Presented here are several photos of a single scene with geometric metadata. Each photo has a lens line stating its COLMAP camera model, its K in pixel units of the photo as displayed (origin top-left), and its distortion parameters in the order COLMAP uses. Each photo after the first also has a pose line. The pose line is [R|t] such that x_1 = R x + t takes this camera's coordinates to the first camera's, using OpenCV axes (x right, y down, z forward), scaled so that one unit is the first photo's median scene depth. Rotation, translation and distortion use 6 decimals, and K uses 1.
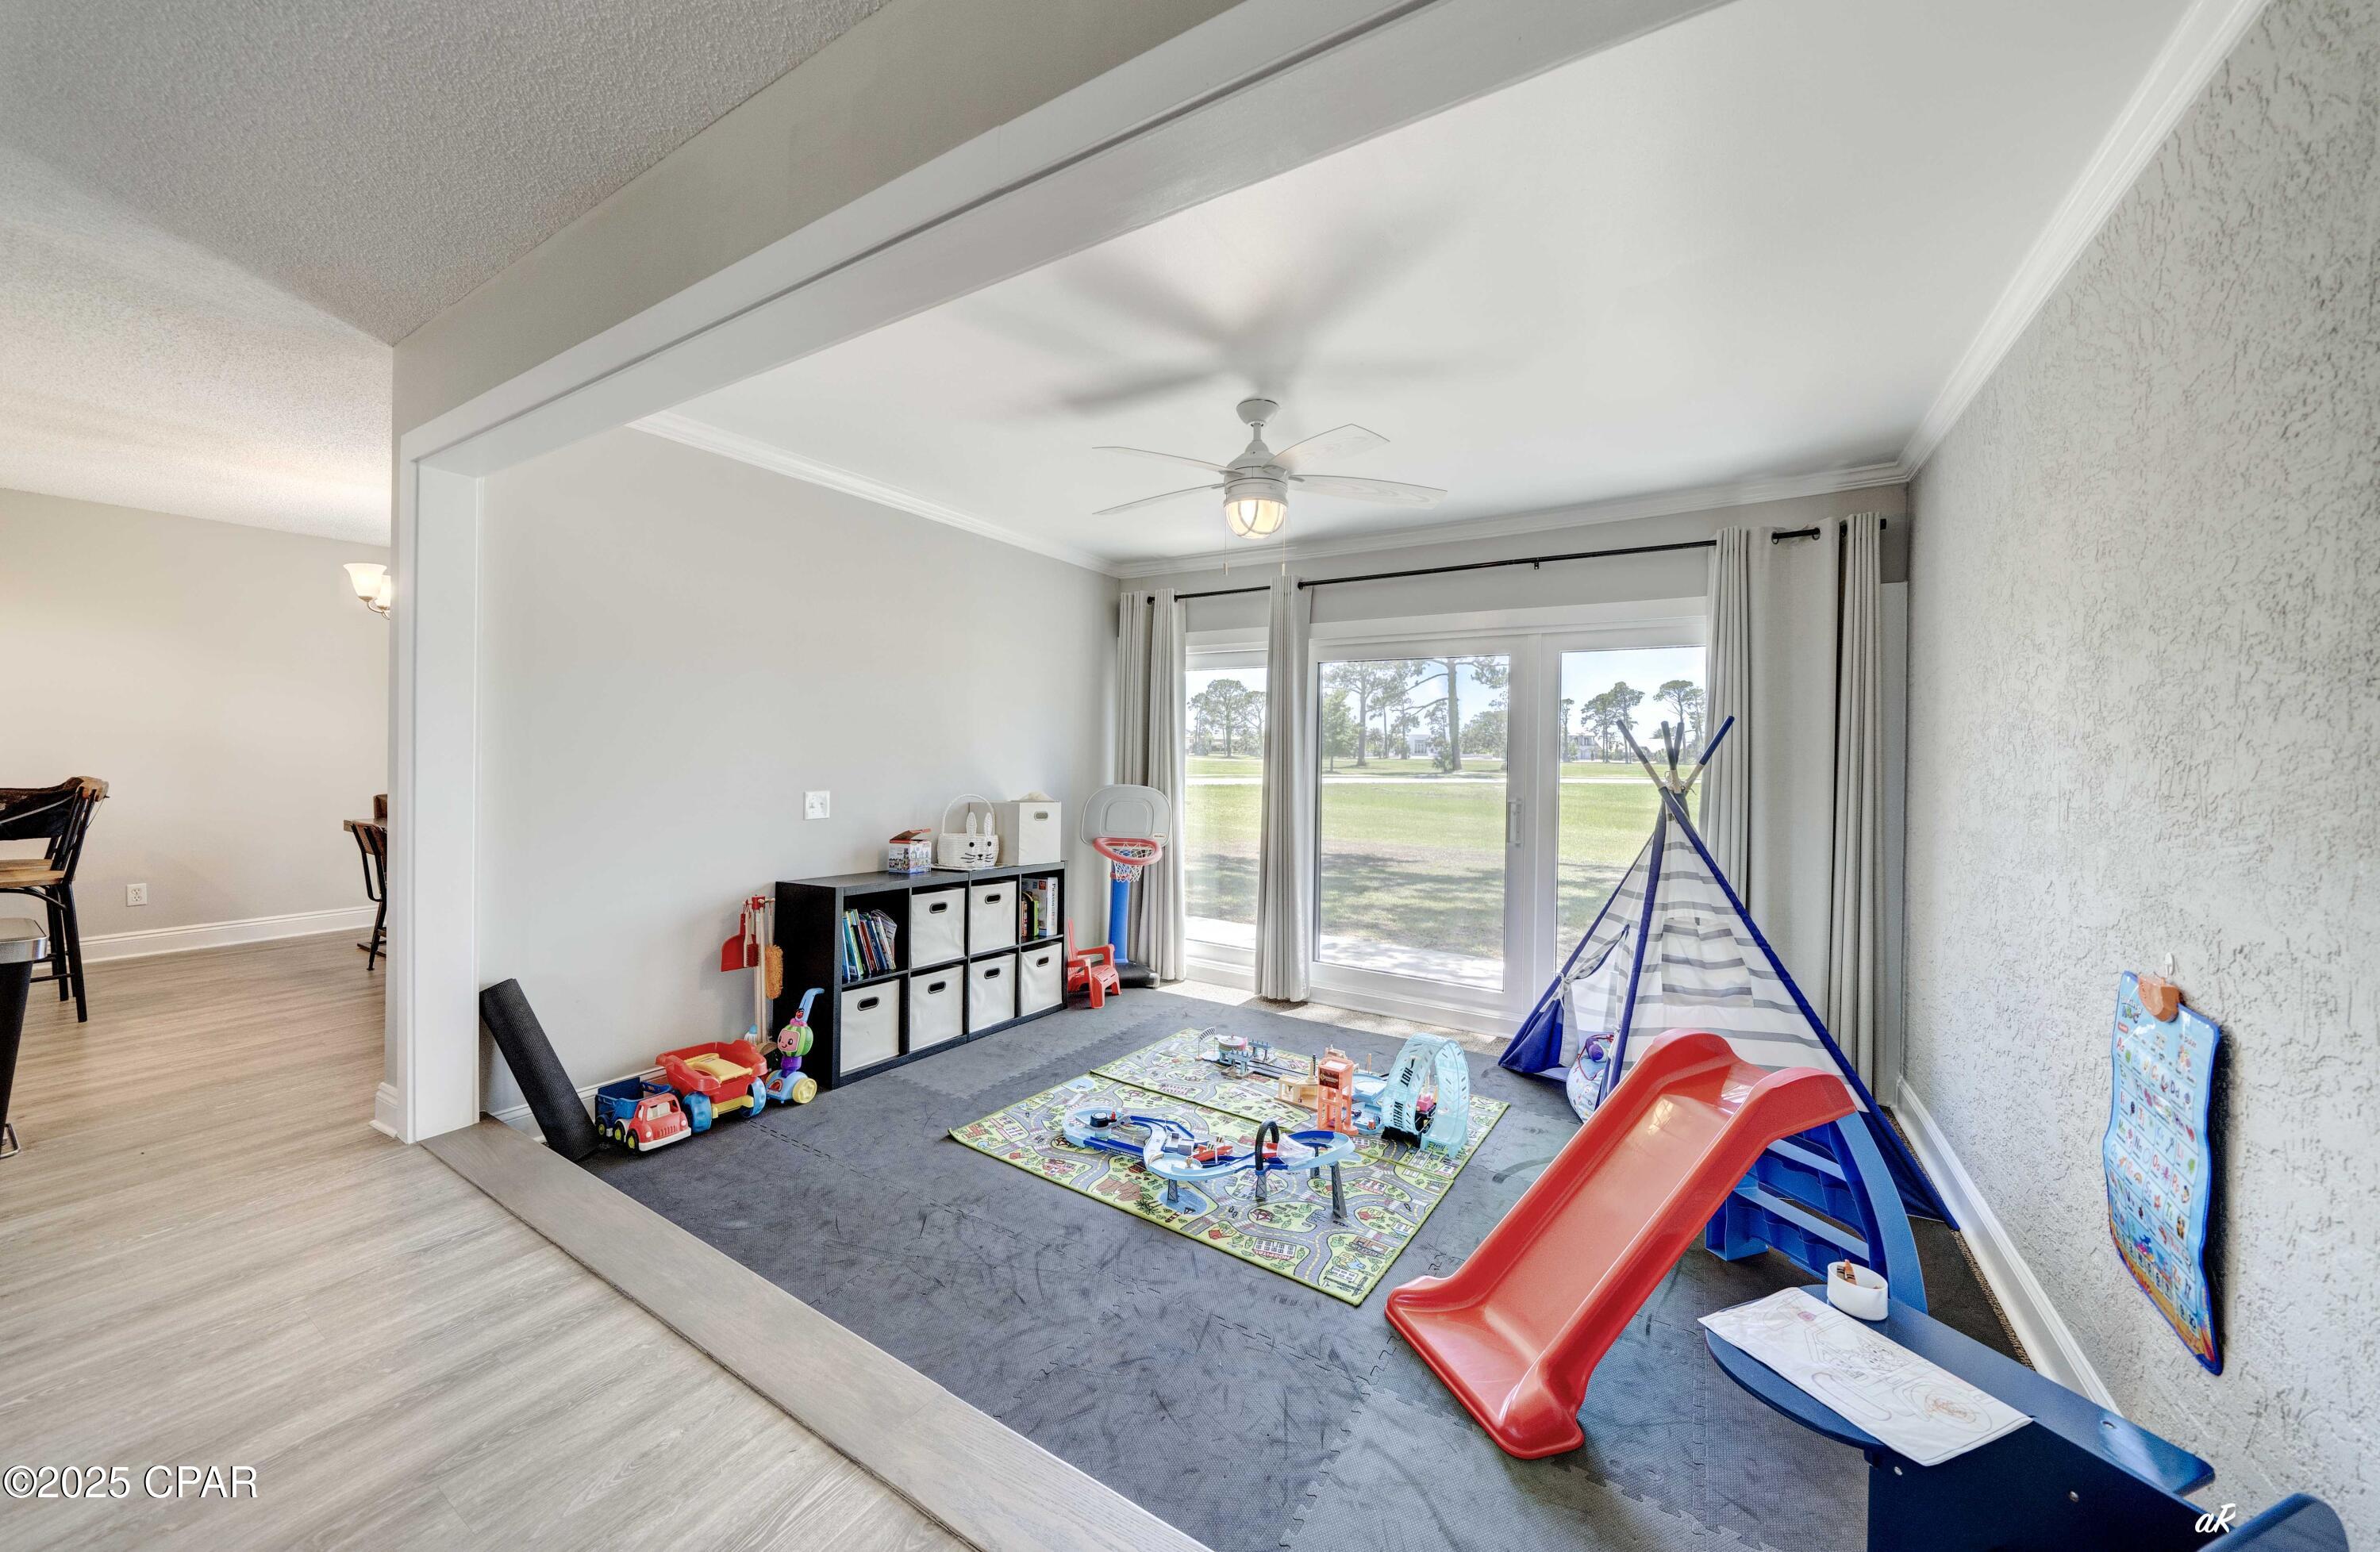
lens RADIAL K [[846.4, 0, 1148.5], [0, 846.4, 751.8], [0, 0, 1]] dist [0.000030, -0.000195]
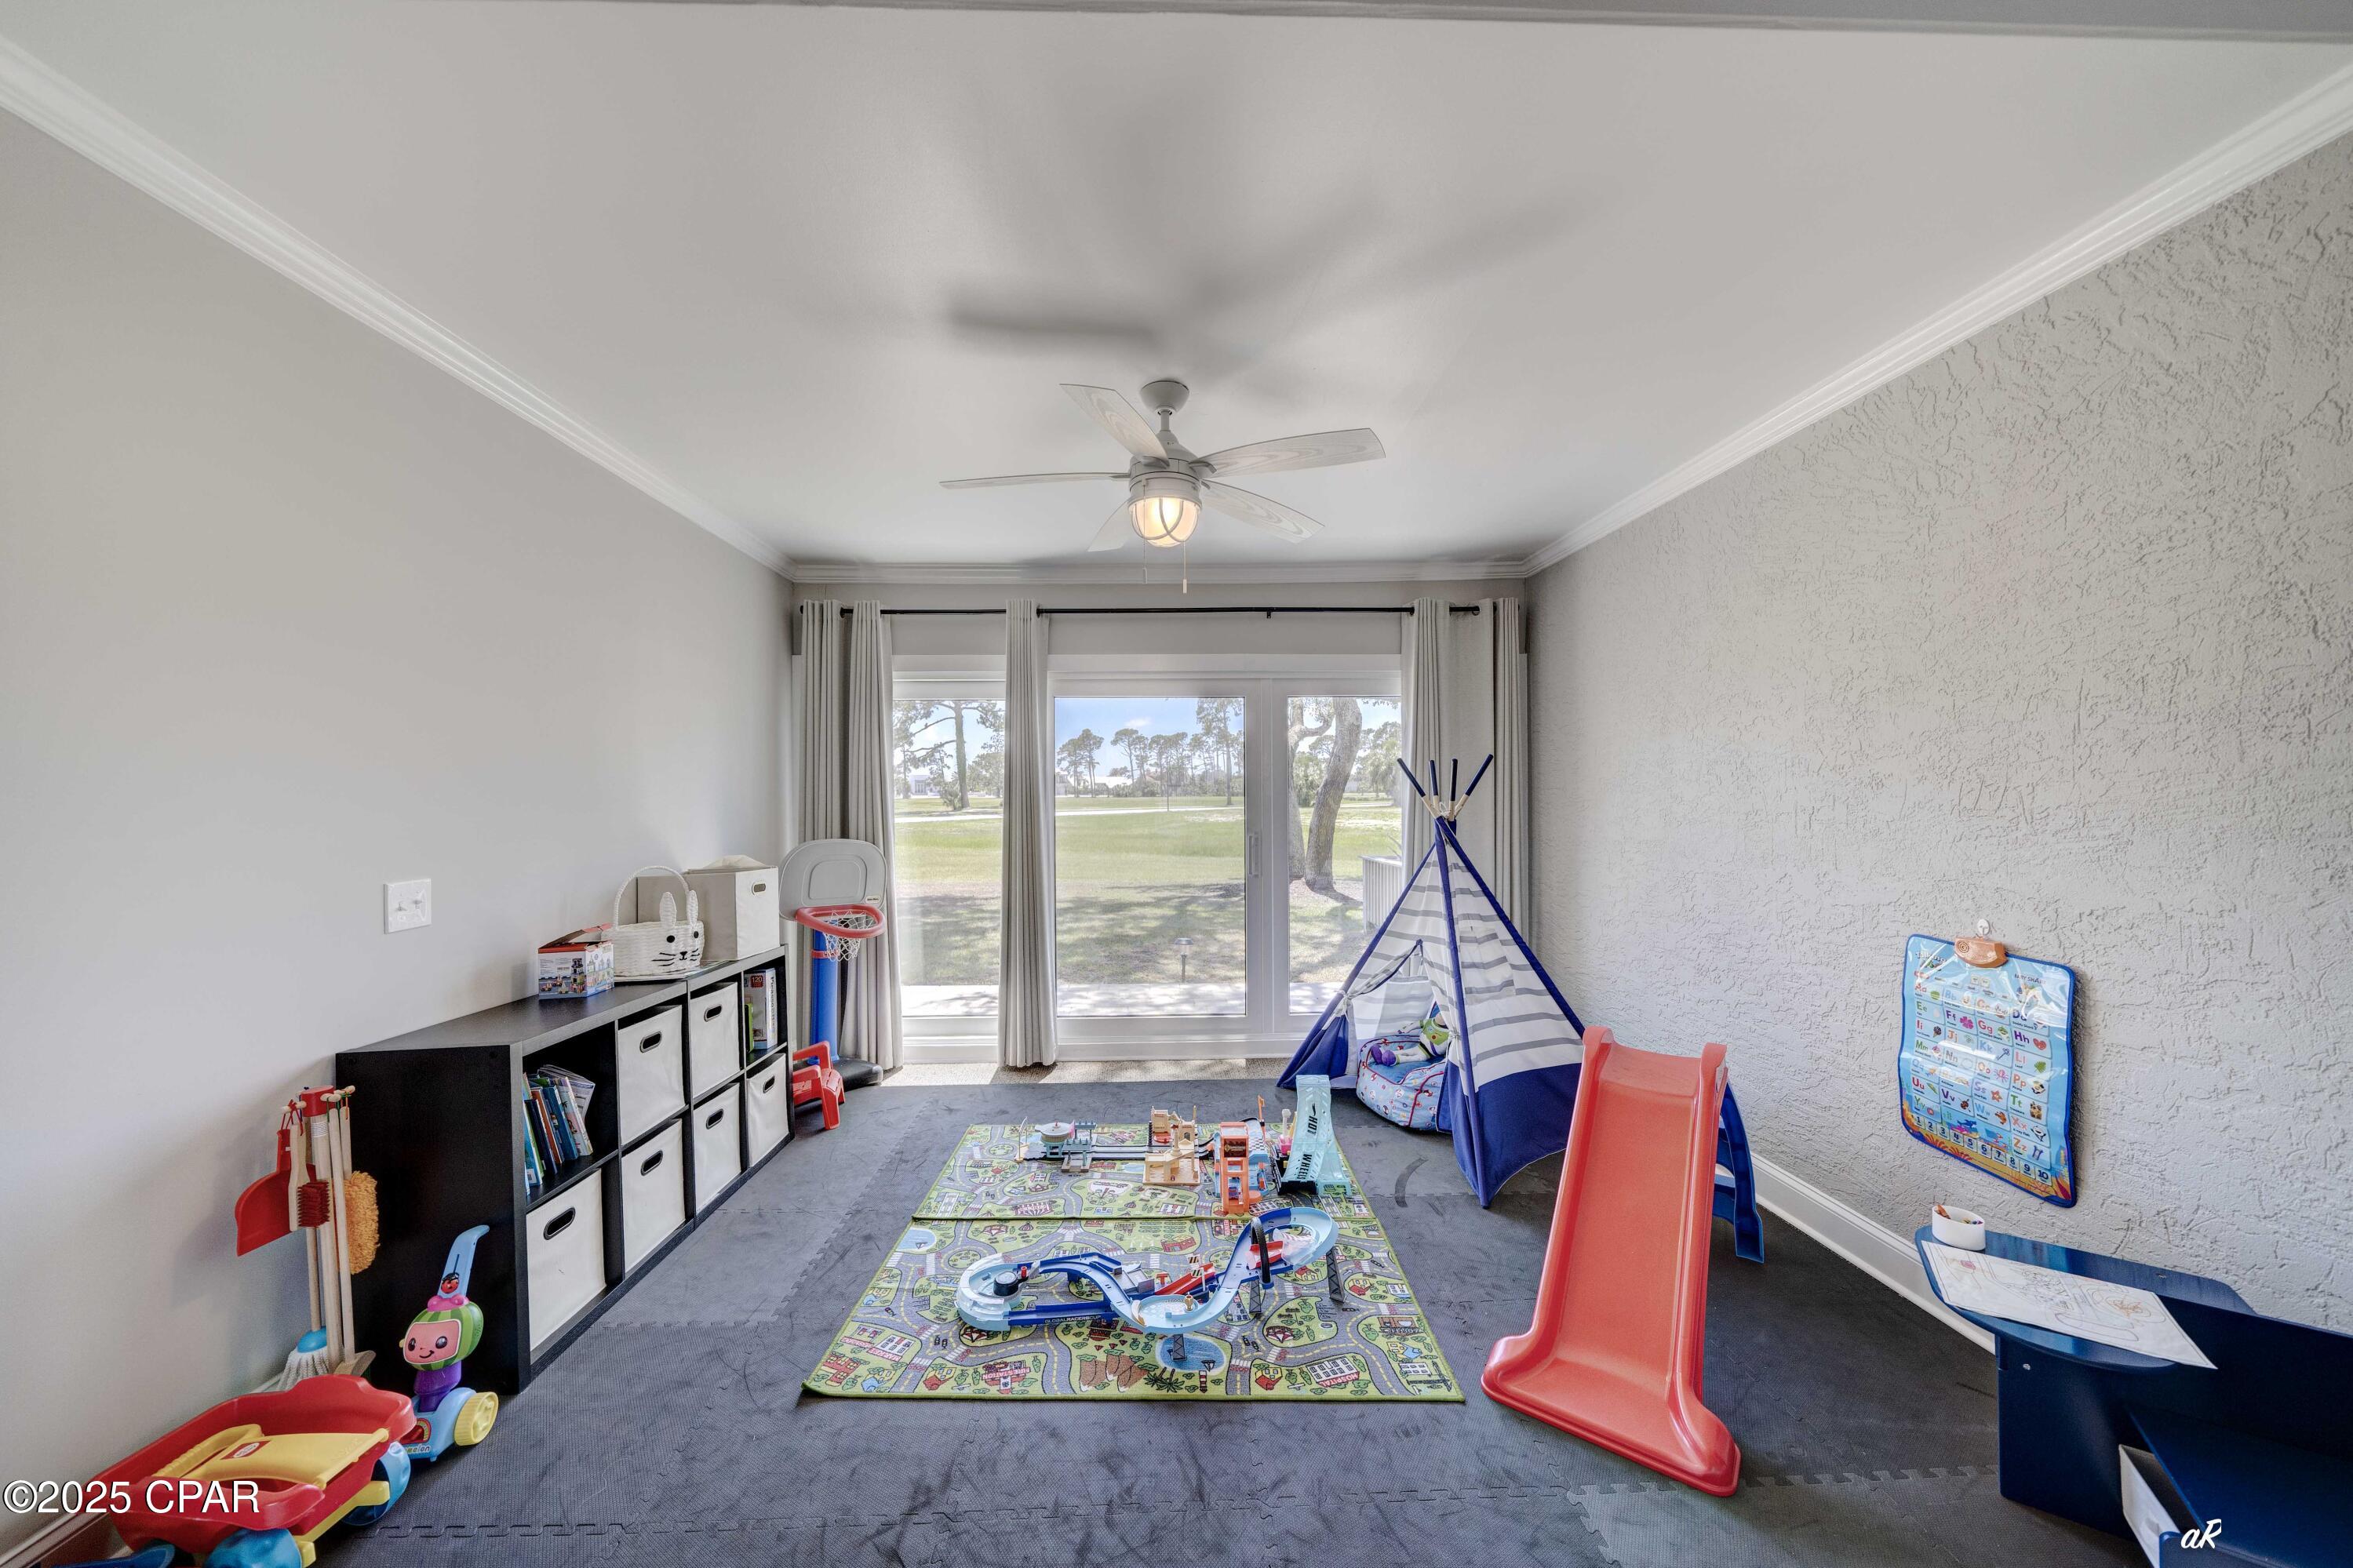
lens RADIAL K [[811.5, 0, 1157.9], [0, 811.5, 794.2], [0, 0, 1]] dist [-0.005891, 0.000586]
pose [[0.826226, -0.023699, 0.562840, -0.292406], [0.021866, 0.999711, 0.009995, -0.006976], [-0.562914, 0.004049, 0.826505, 0.274088]]
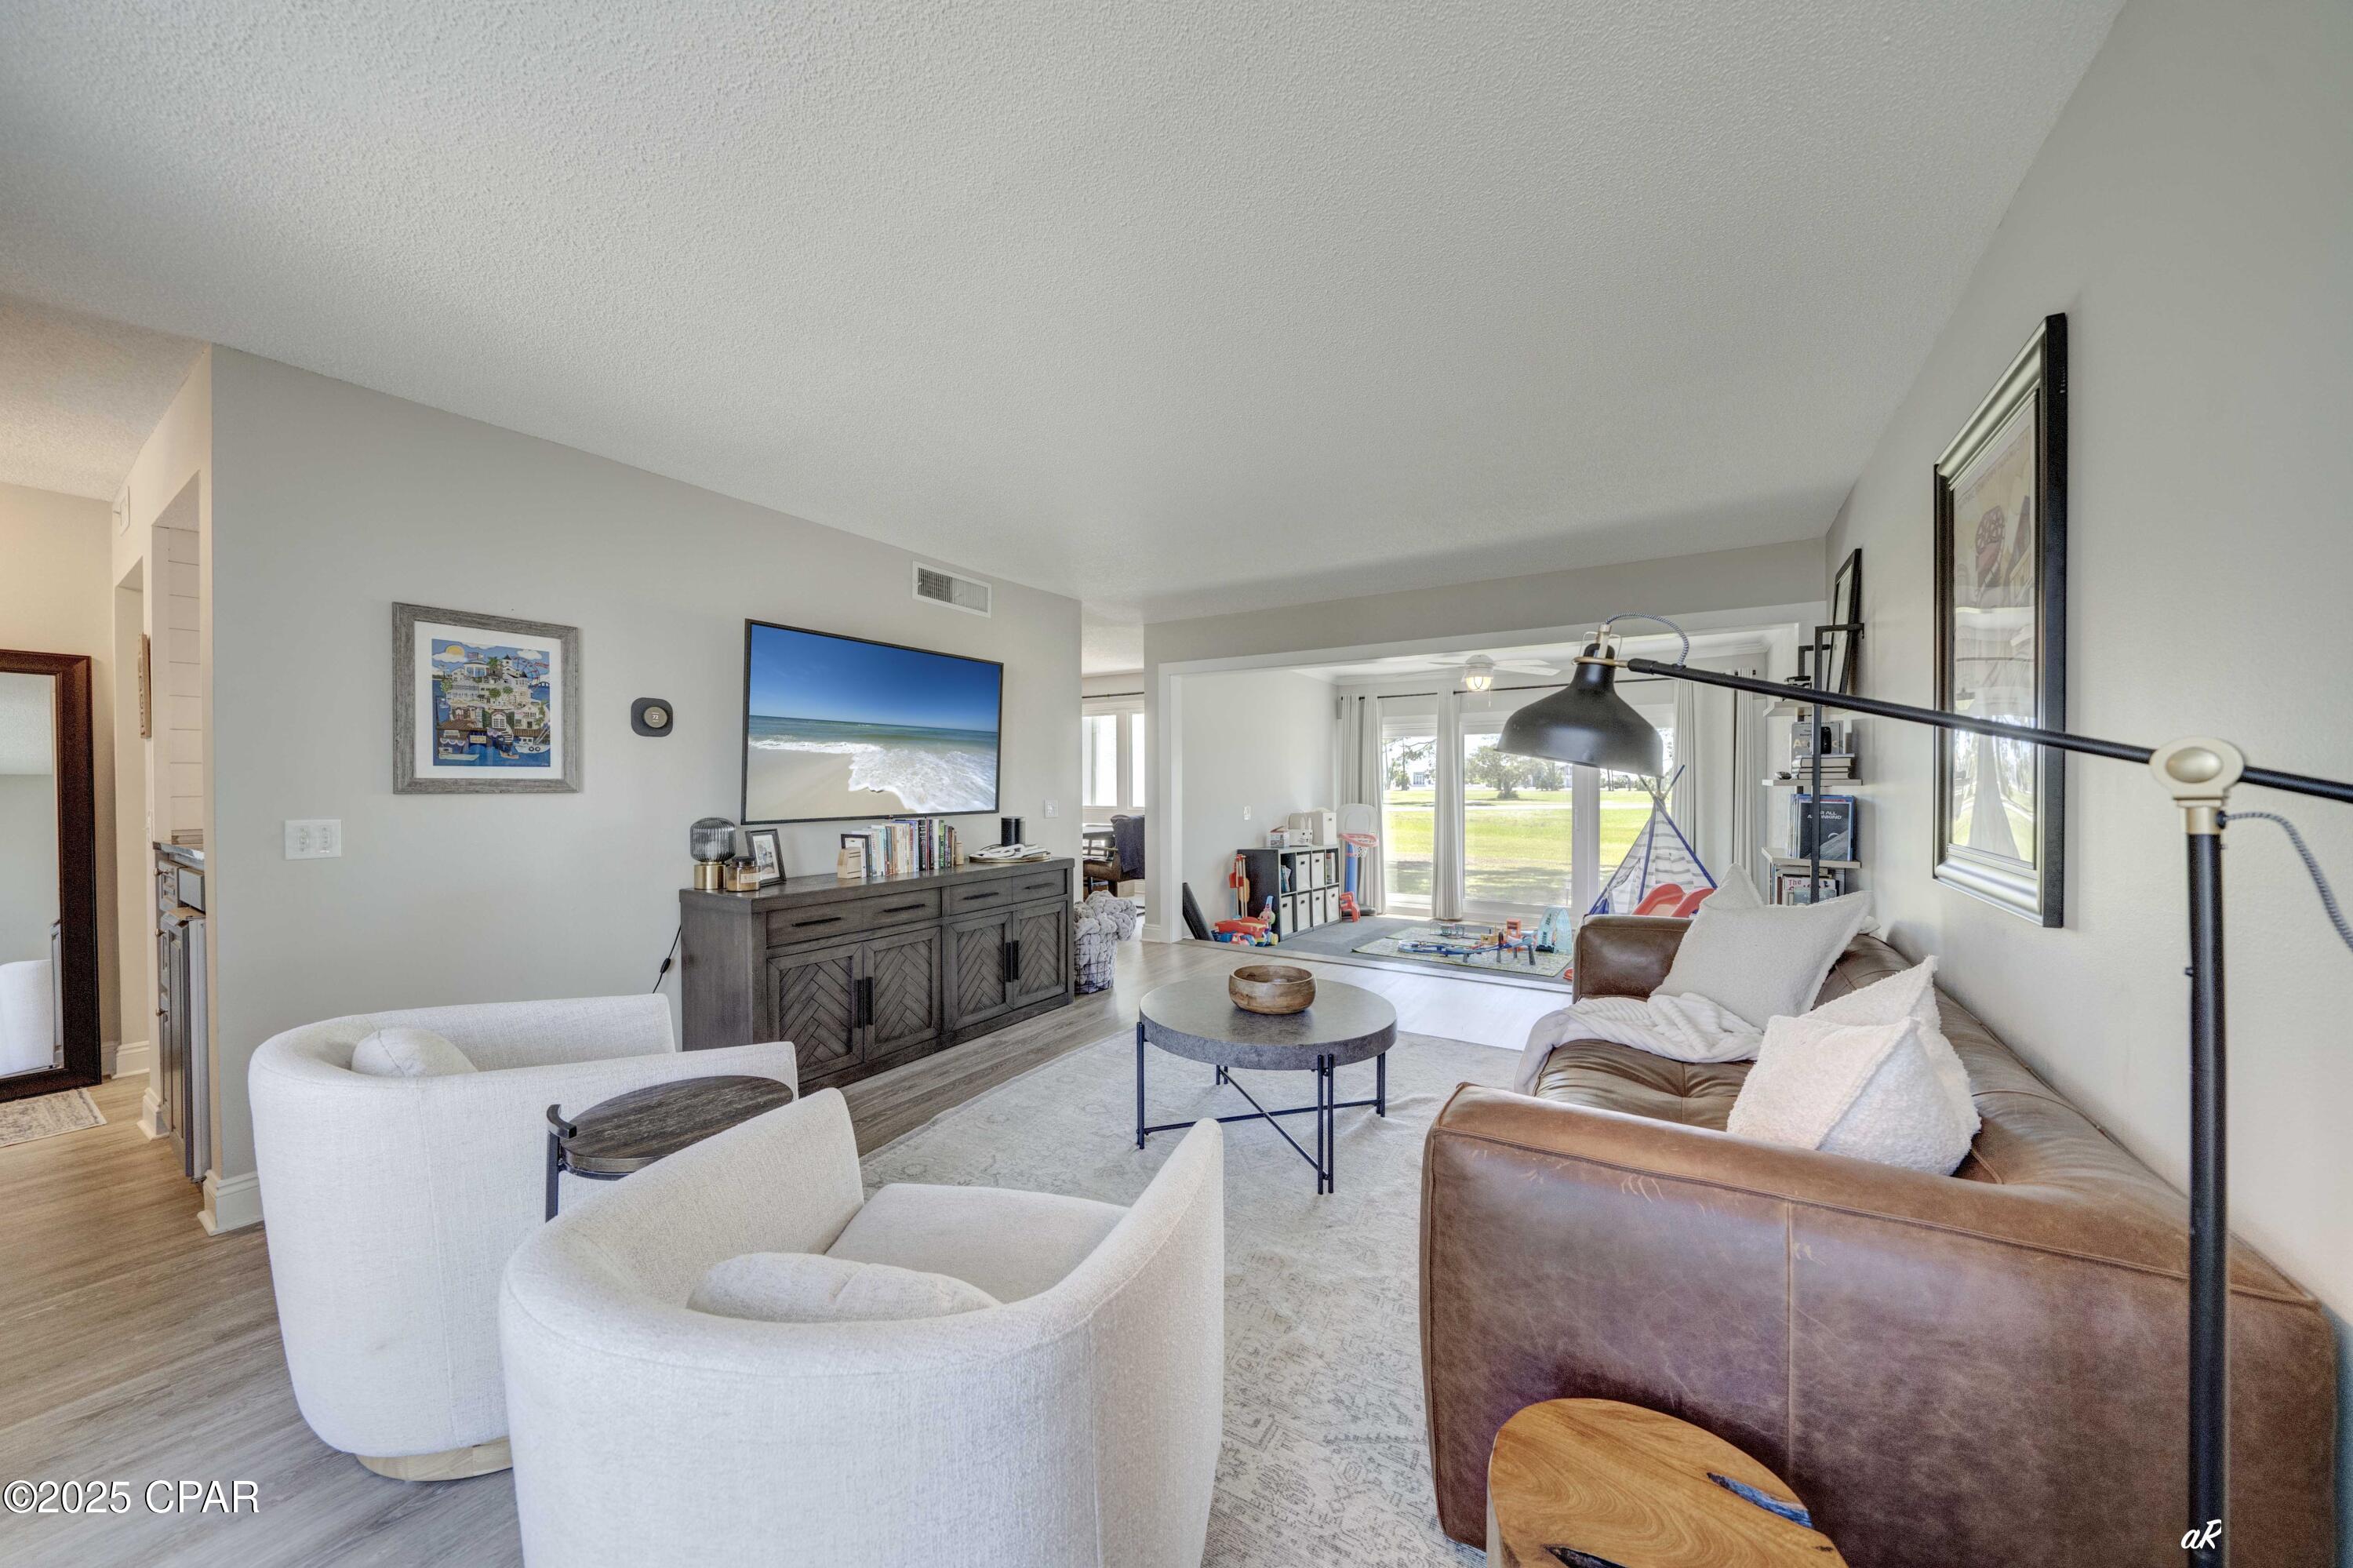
lens RADIAL K [[811.6, 0, 1170.8], [0, 811.6, 793.7], [0, 0, 1]] dist [-0.005891, 0.000586]
pose [[0.999674, -0.020731, 0.014891, -0.634323], [0.020624, 0.999761, 0.007270, -0.003882], [-0.015038, -0.006960, 0.999863, -1.013624]]
